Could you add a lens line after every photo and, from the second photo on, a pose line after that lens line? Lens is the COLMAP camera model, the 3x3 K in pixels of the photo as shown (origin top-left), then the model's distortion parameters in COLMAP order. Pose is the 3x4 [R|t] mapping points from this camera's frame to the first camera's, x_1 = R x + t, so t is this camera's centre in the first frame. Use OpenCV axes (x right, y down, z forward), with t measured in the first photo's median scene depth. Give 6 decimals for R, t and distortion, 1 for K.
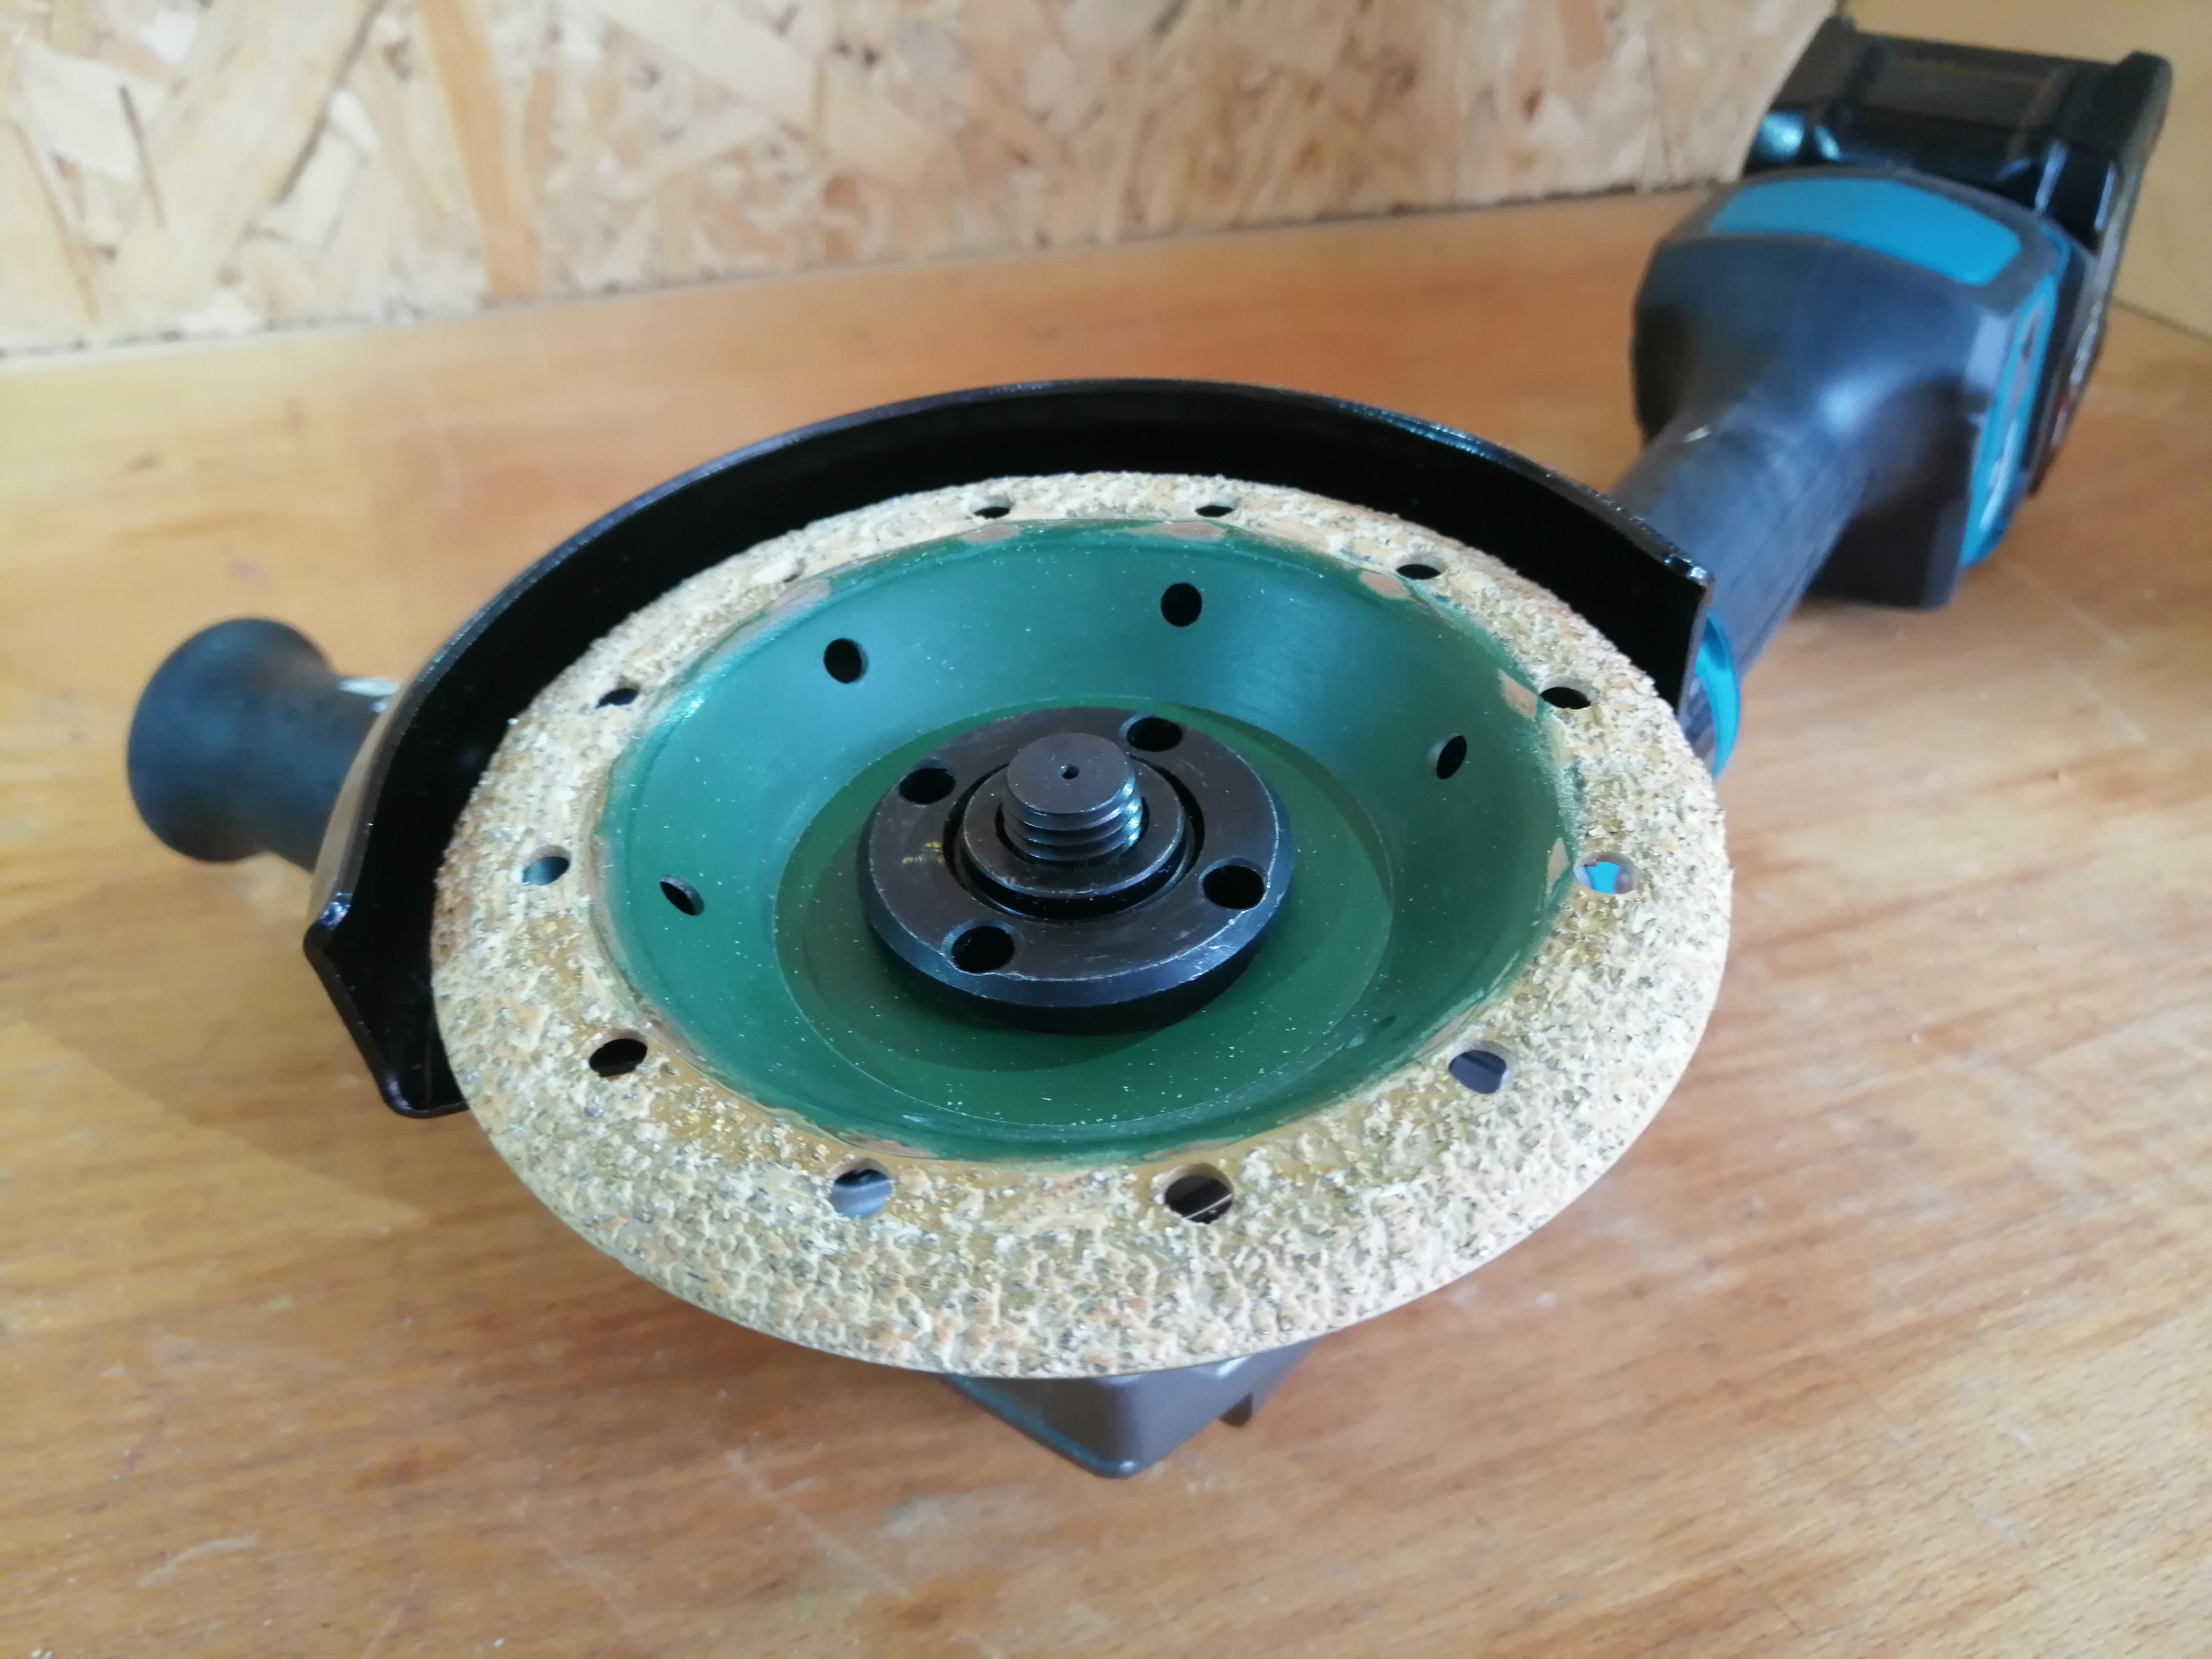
lens RADIAL K [[1809.6, 0, 1106.4], [0, 1809.6, 843.9], [0, 0, 1]] dist [-0.034736, 0.058882]
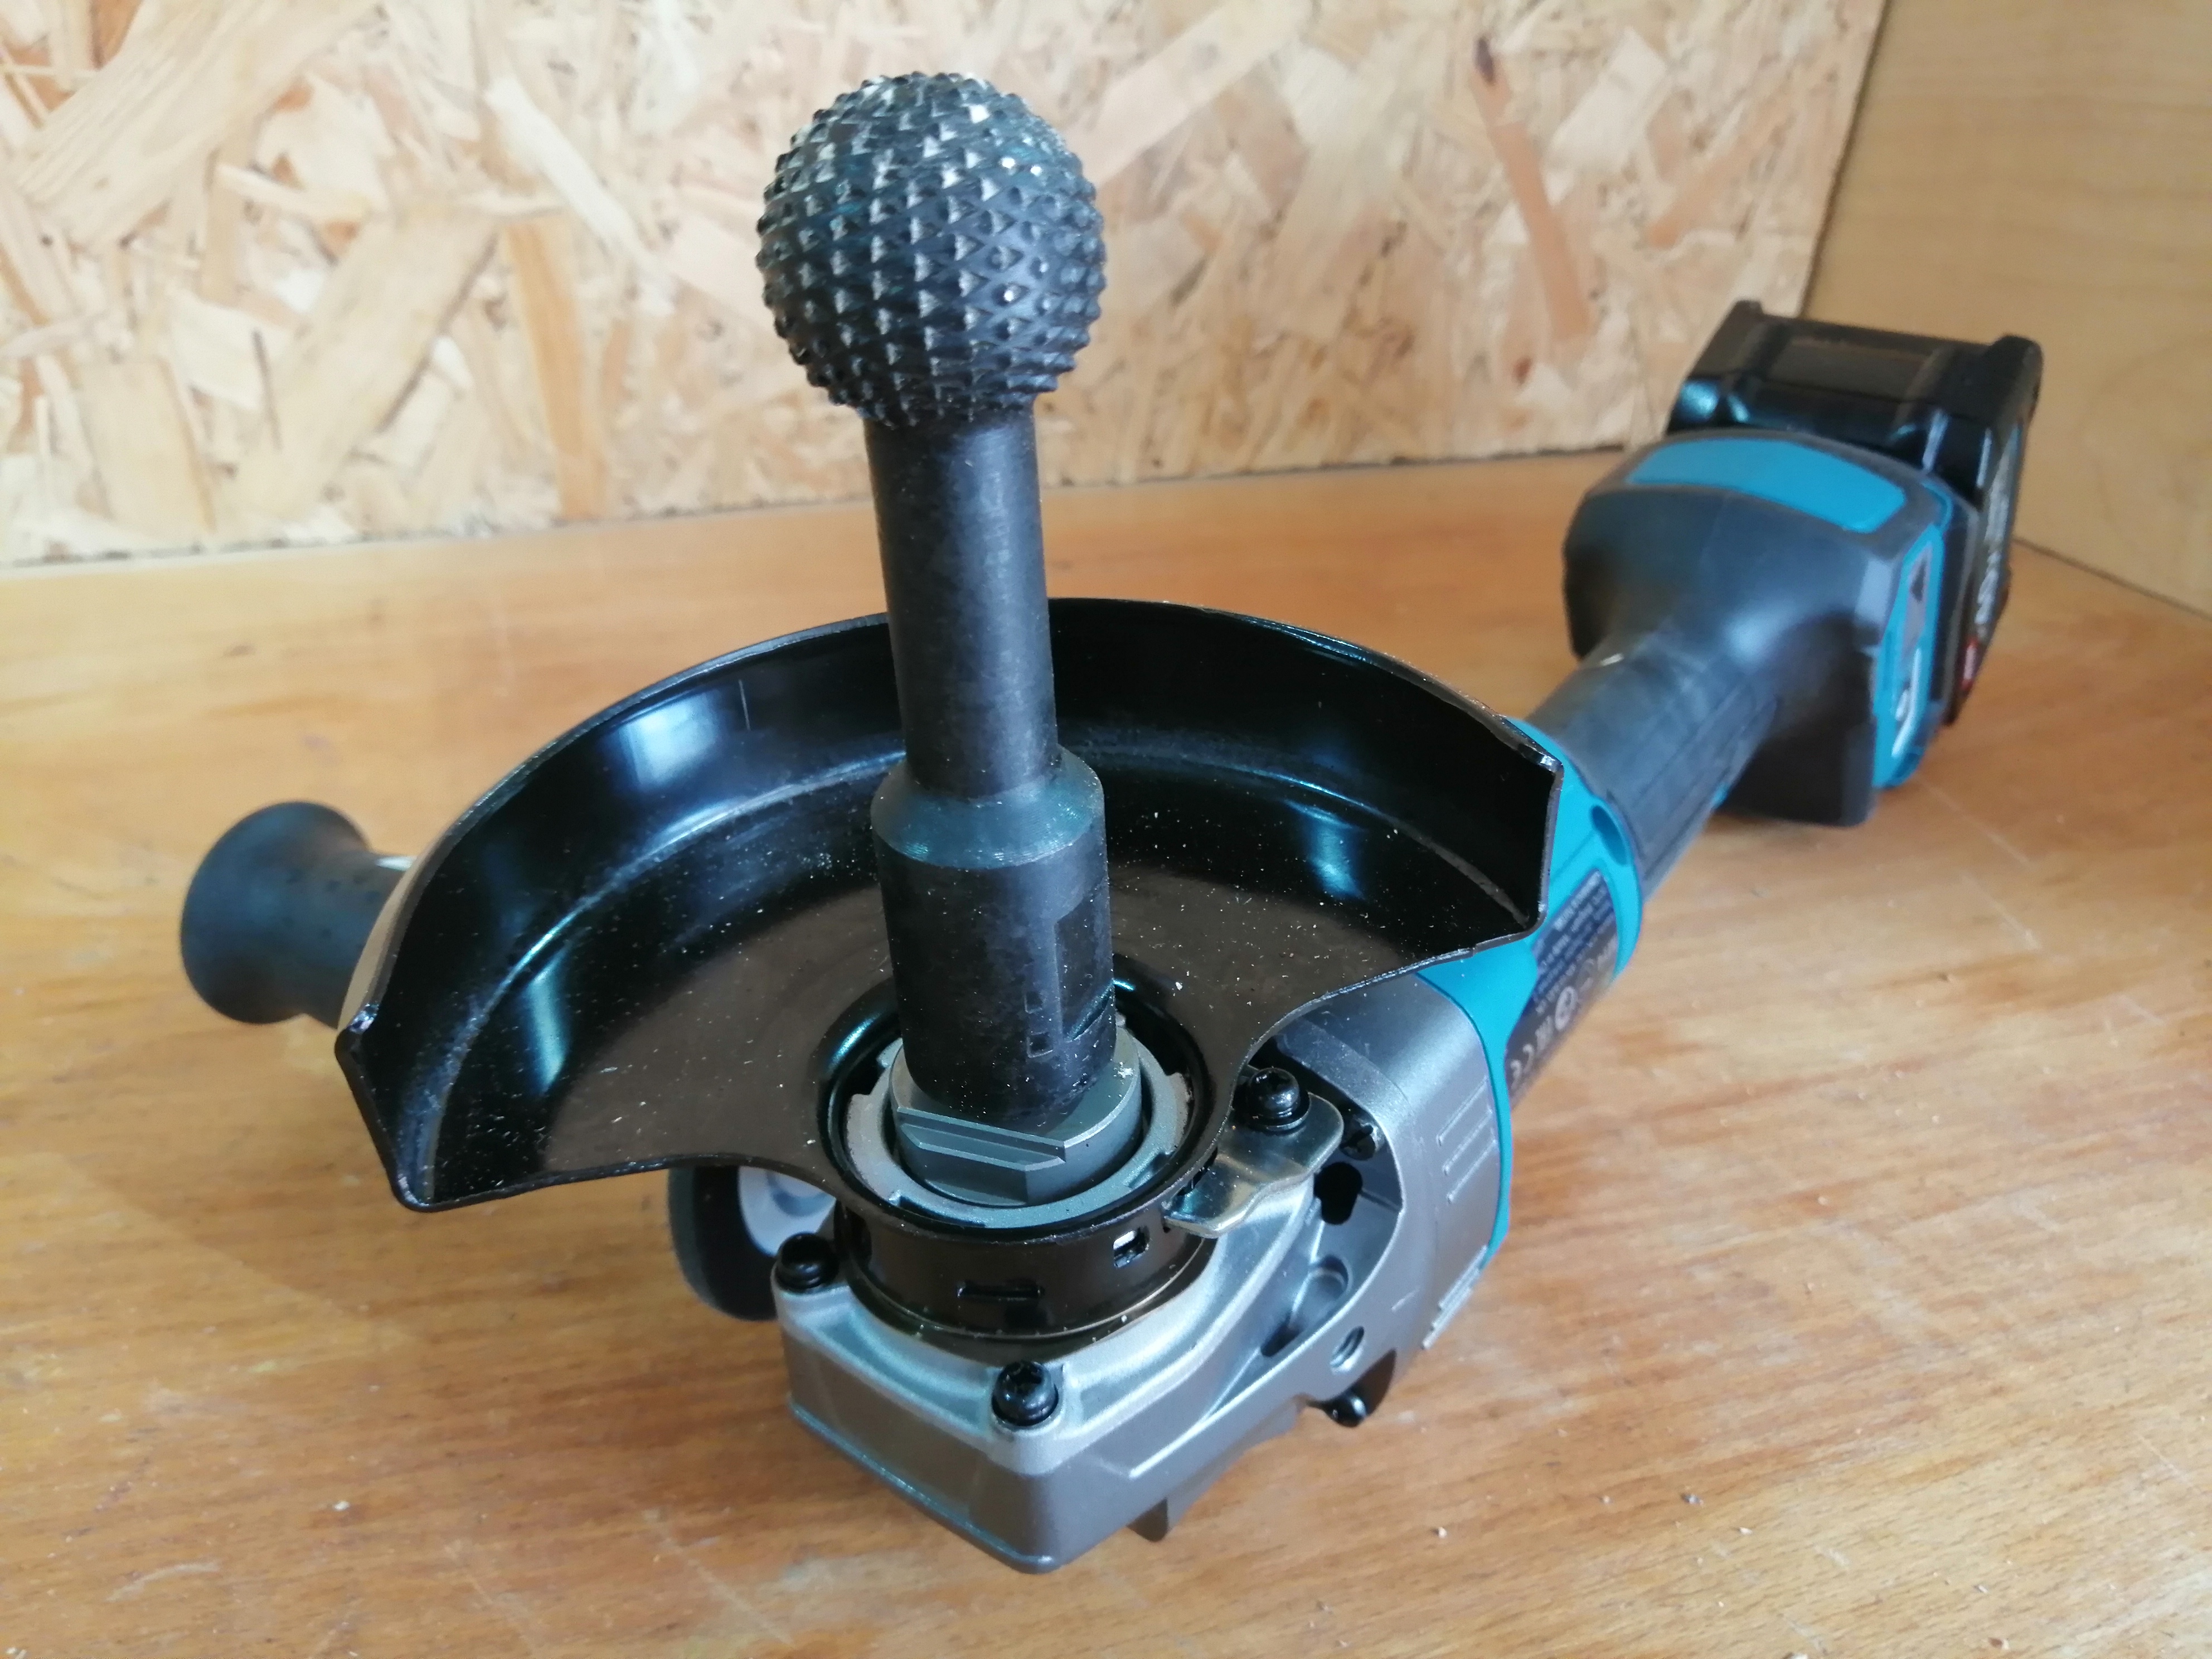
lens RADIAL K [[1809.6, 0, 1106.4], [0, 1809.6, 843.9], [0, 0, 1]] dist [-0.034736, 0.058882]
pose [[0.998593, 0.031408, -0.042734, 0.102281], [-0.036725, 0.990841, -0.129940, 0.060863], [0.038262, 0.131327, 0.990600, -0.132991]]
